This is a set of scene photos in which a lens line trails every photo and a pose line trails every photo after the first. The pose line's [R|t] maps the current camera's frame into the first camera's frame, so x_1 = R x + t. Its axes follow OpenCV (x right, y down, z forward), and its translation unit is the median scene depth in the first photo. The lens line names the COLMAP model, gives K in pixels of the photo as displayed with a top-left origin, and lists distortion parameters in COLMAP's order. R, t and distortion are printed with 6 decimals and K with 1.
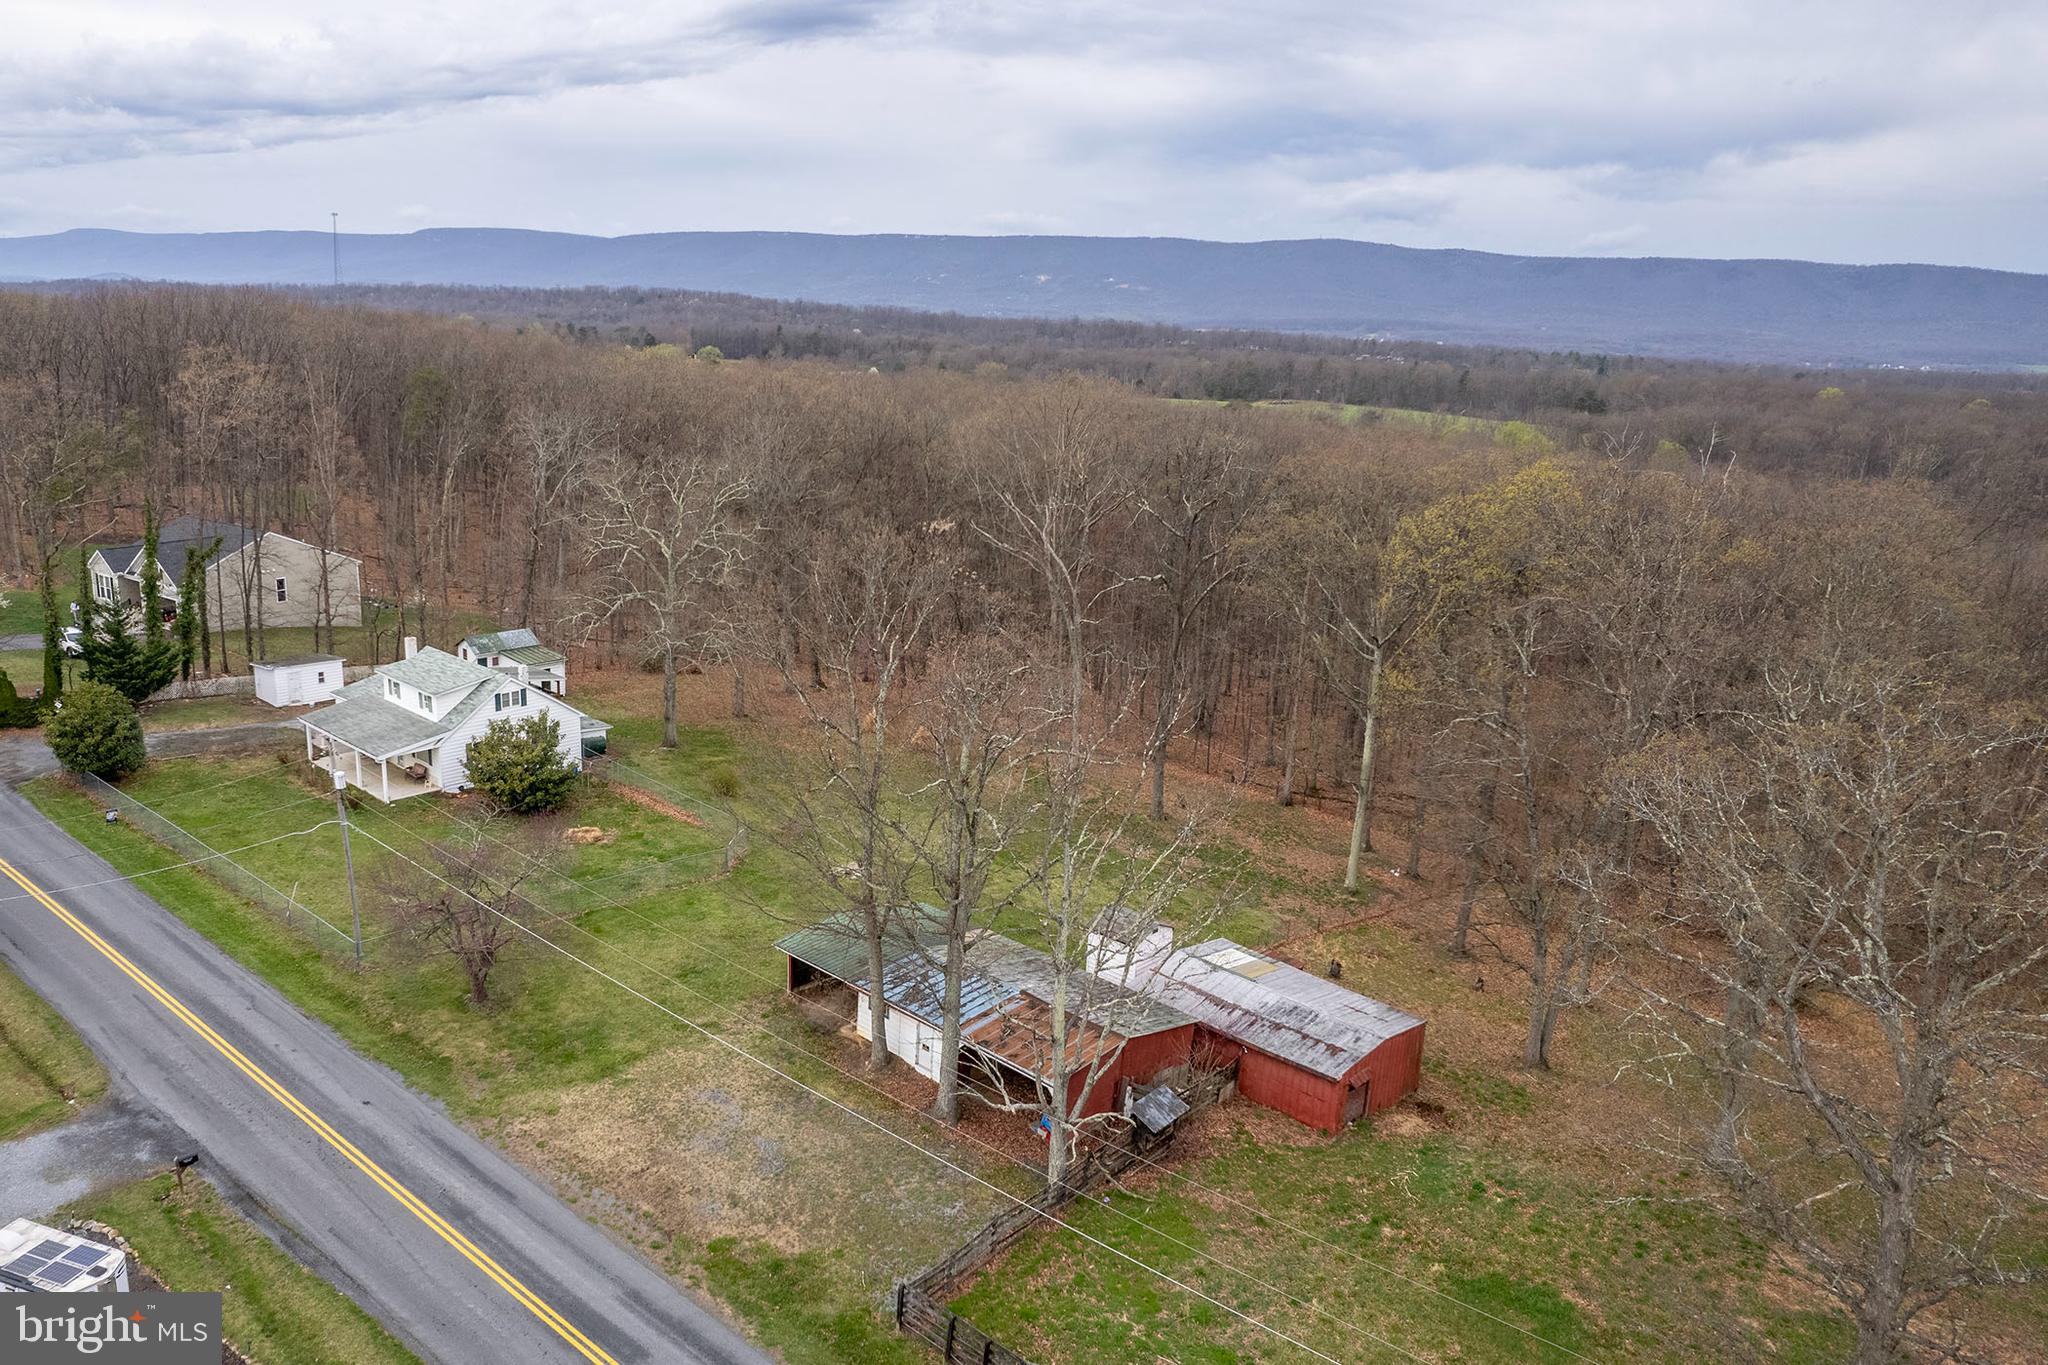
lens RADIAL K [[1431.4, 0, 911.8], [0, 1431.4, 690.4], [0, 0, 1]] dist [-0.073130, 0.060932]
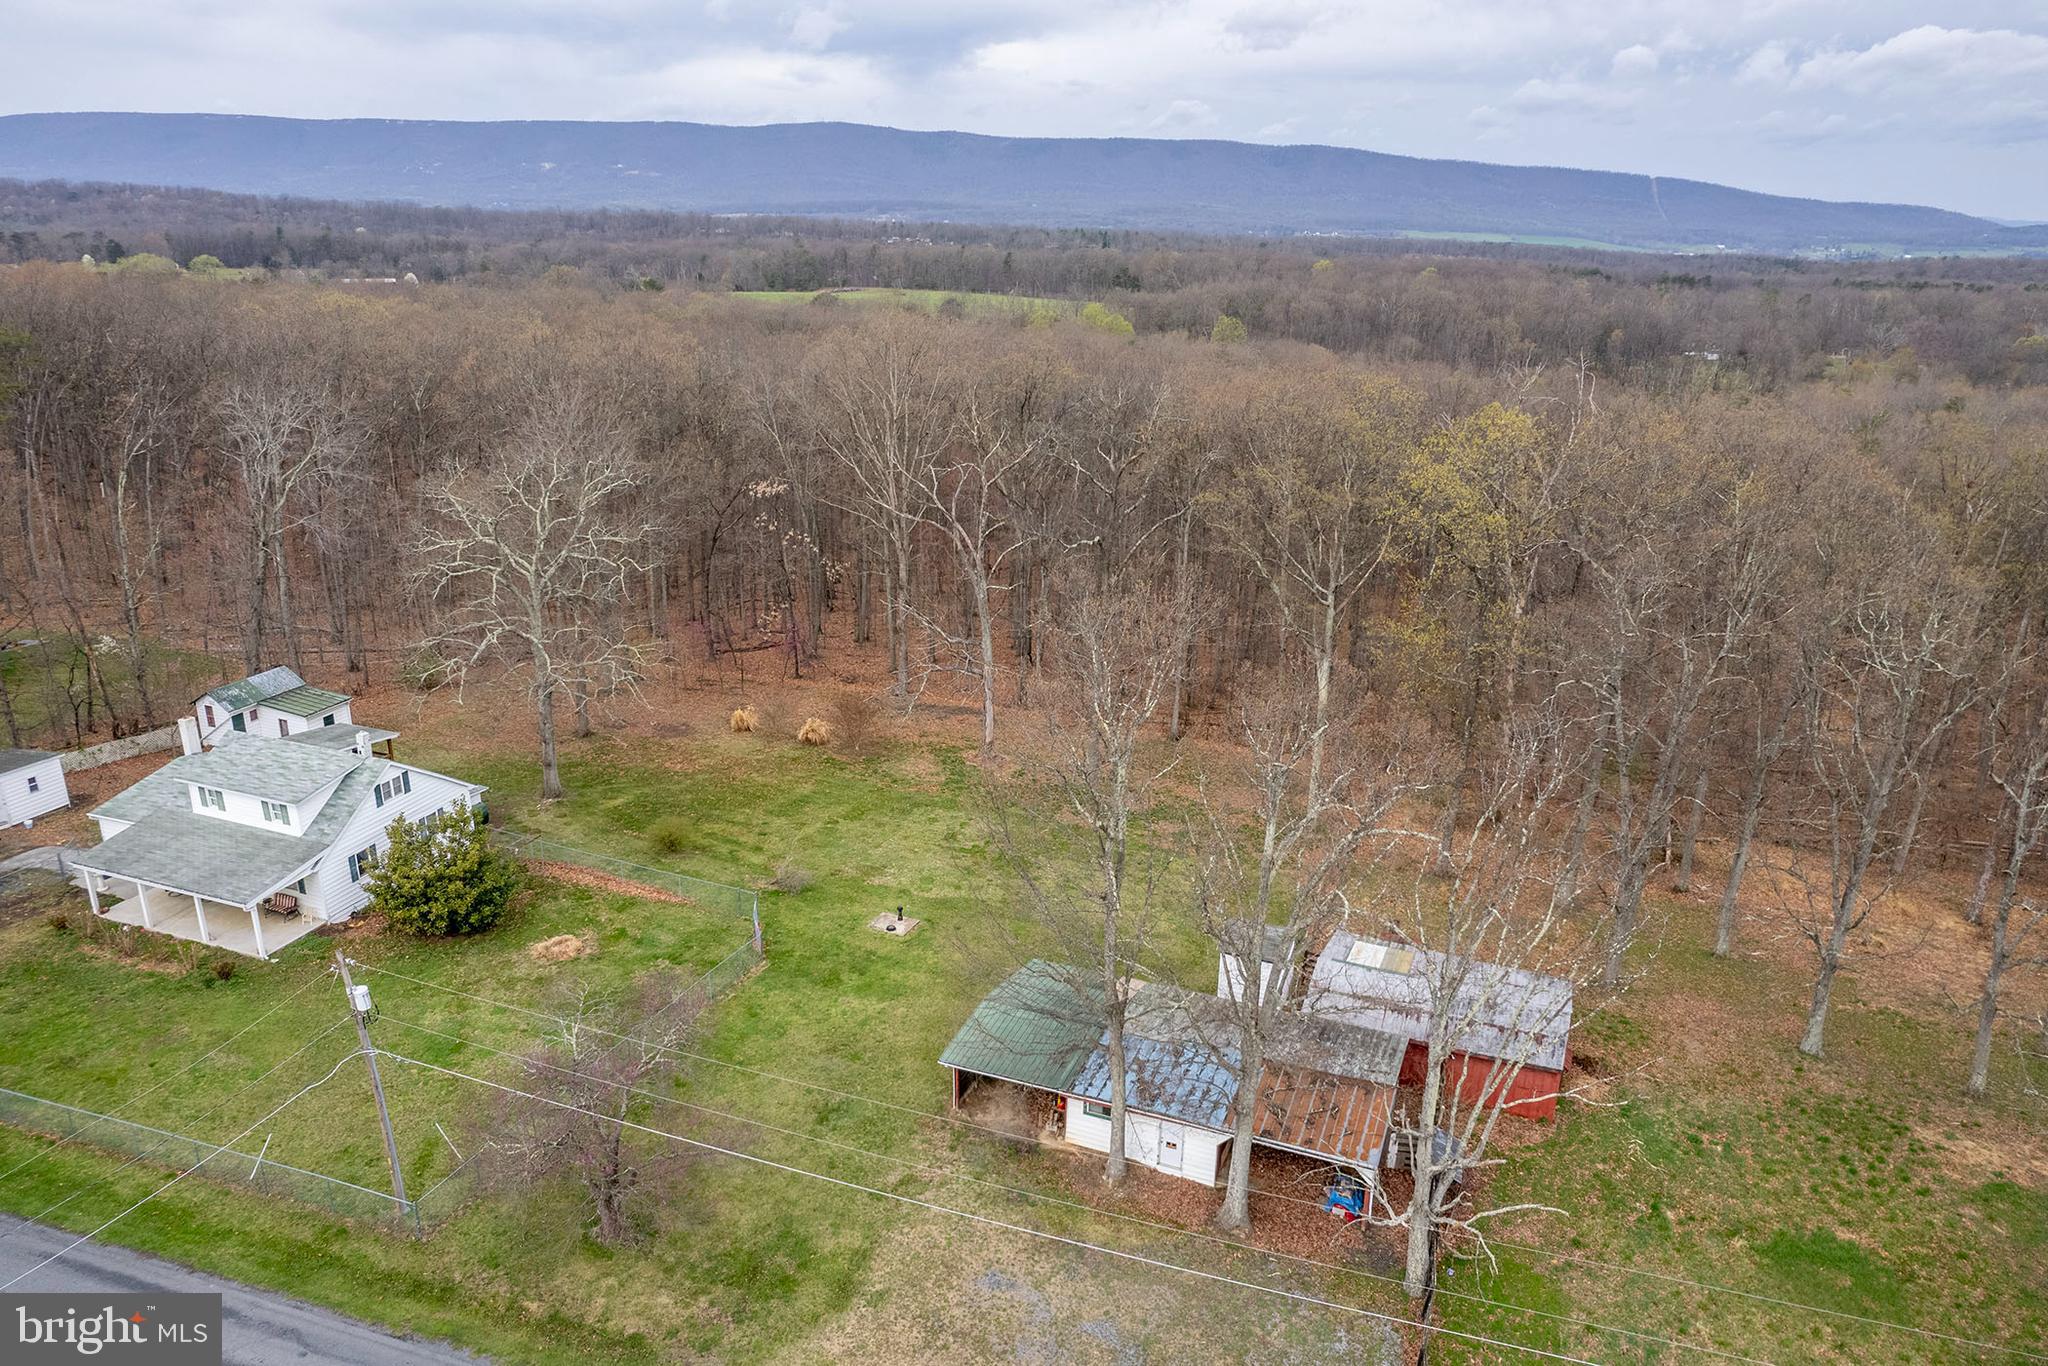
lens RADIAL K [[1380.7, 0, 1047.9], [0, 1380.7, 690.1], [0, 0, 1]] dist [-0.088177, 0.082938]
pose [[0.913375, -0.147750, 0.379362, -0.197558], [0.114241, 0.987399, 0.109509, -0.076245], [-0.390762, -0.056684, 0.918745, 0.151570]]
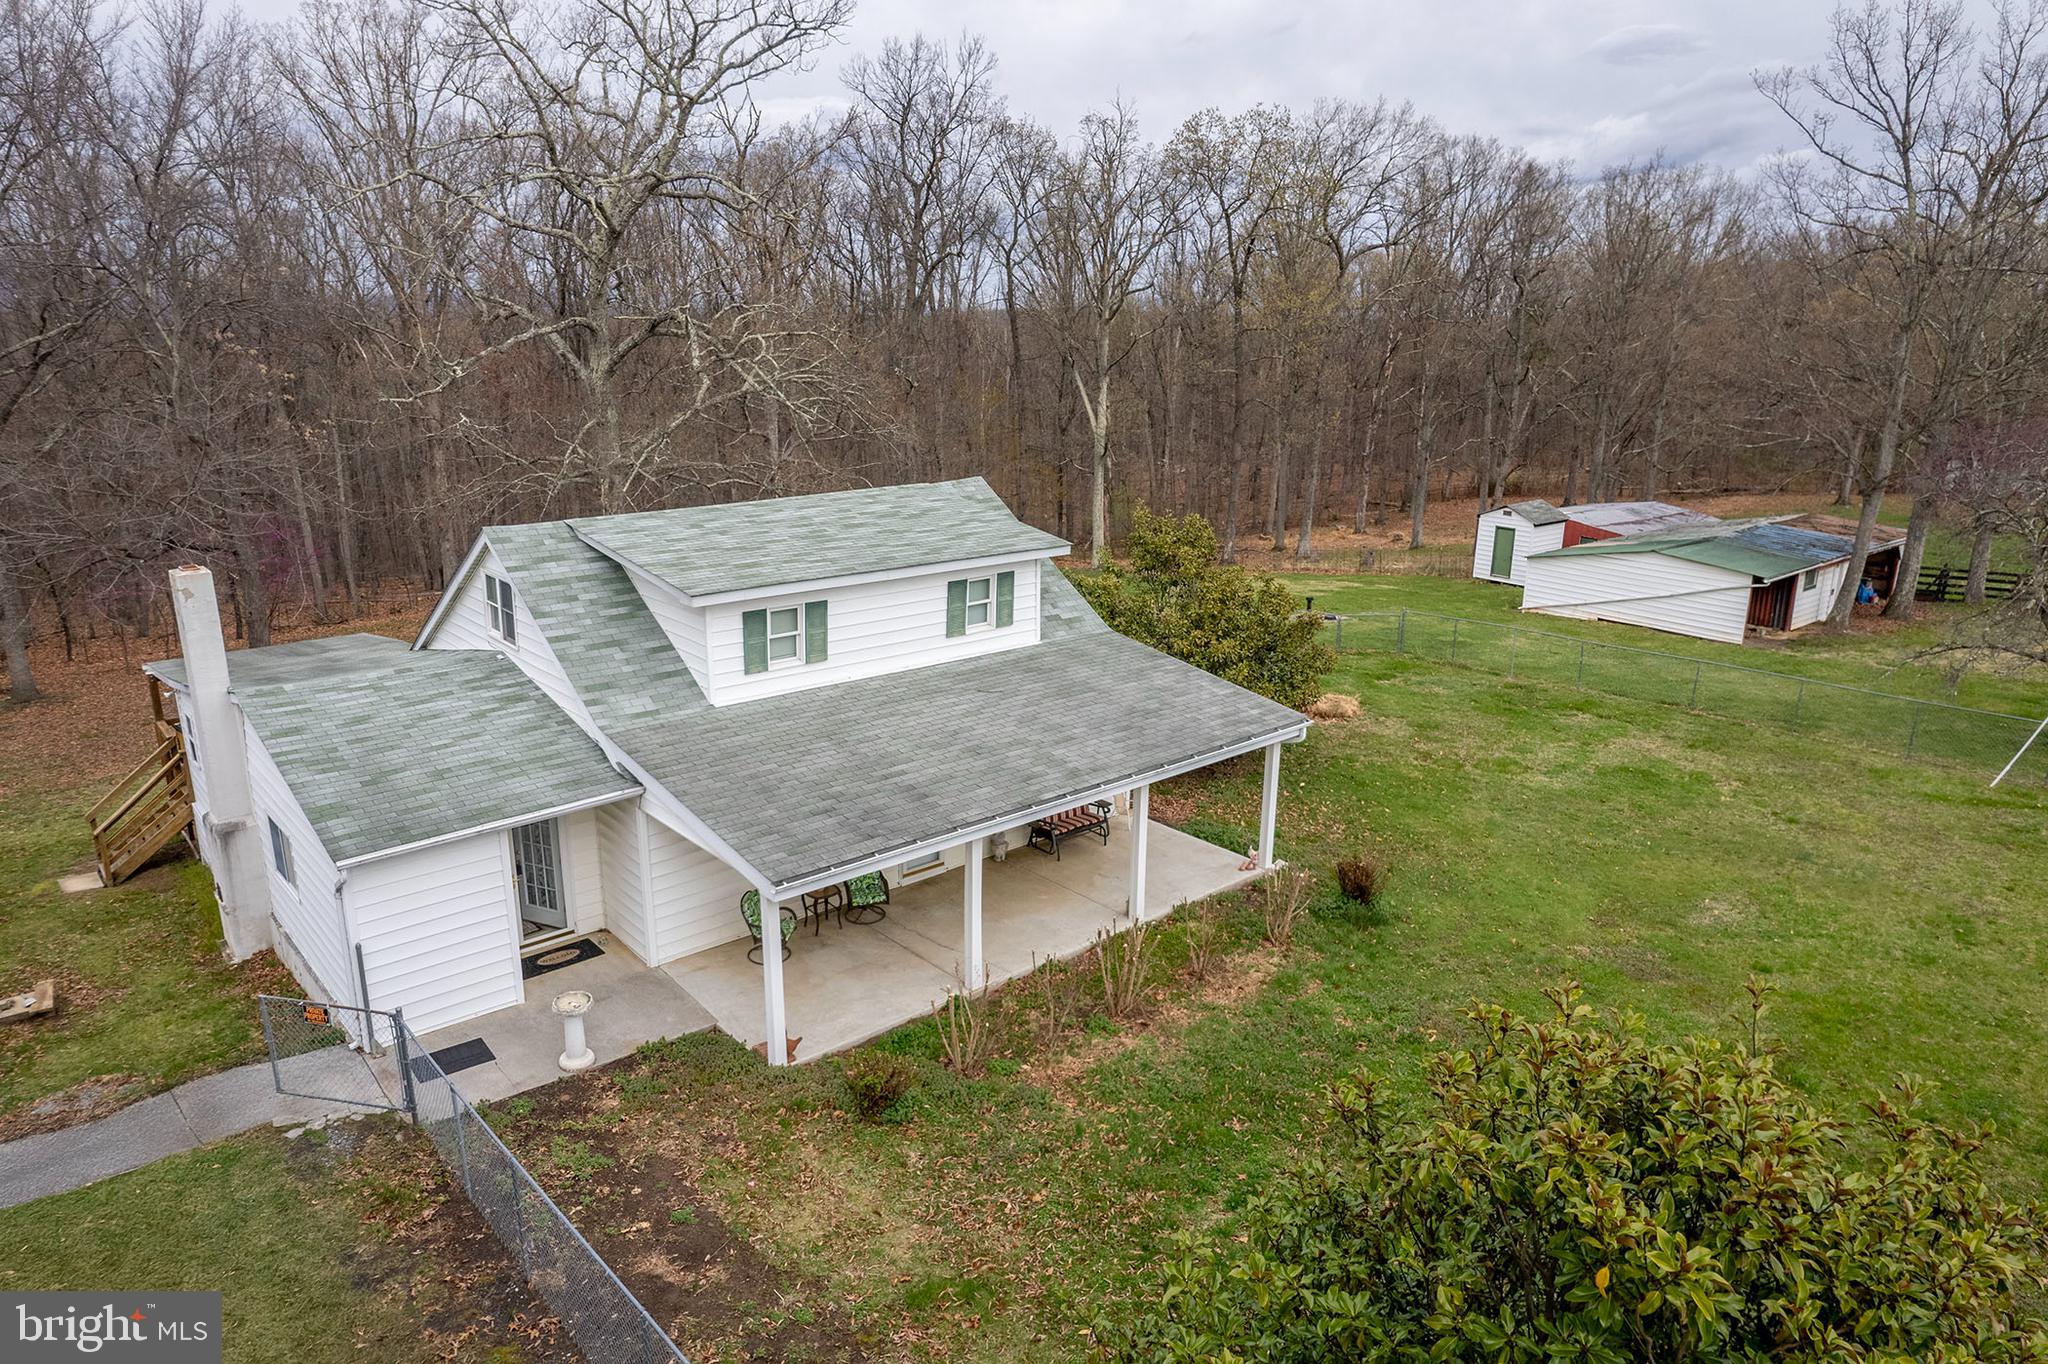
lens RADIAL K [[1299.9, 0, 1024.0], [0, 1299.9, 682.0], [0, 0, 1]] dist [-0.056540, 0.042580]
pose [[0.089493, -0.304655, 0.948249, -0.520667], [0.247614, 0.928983, 0.275096, -0.042198], [-0.964717, 0.210181, 0.158574, 0.819479]]
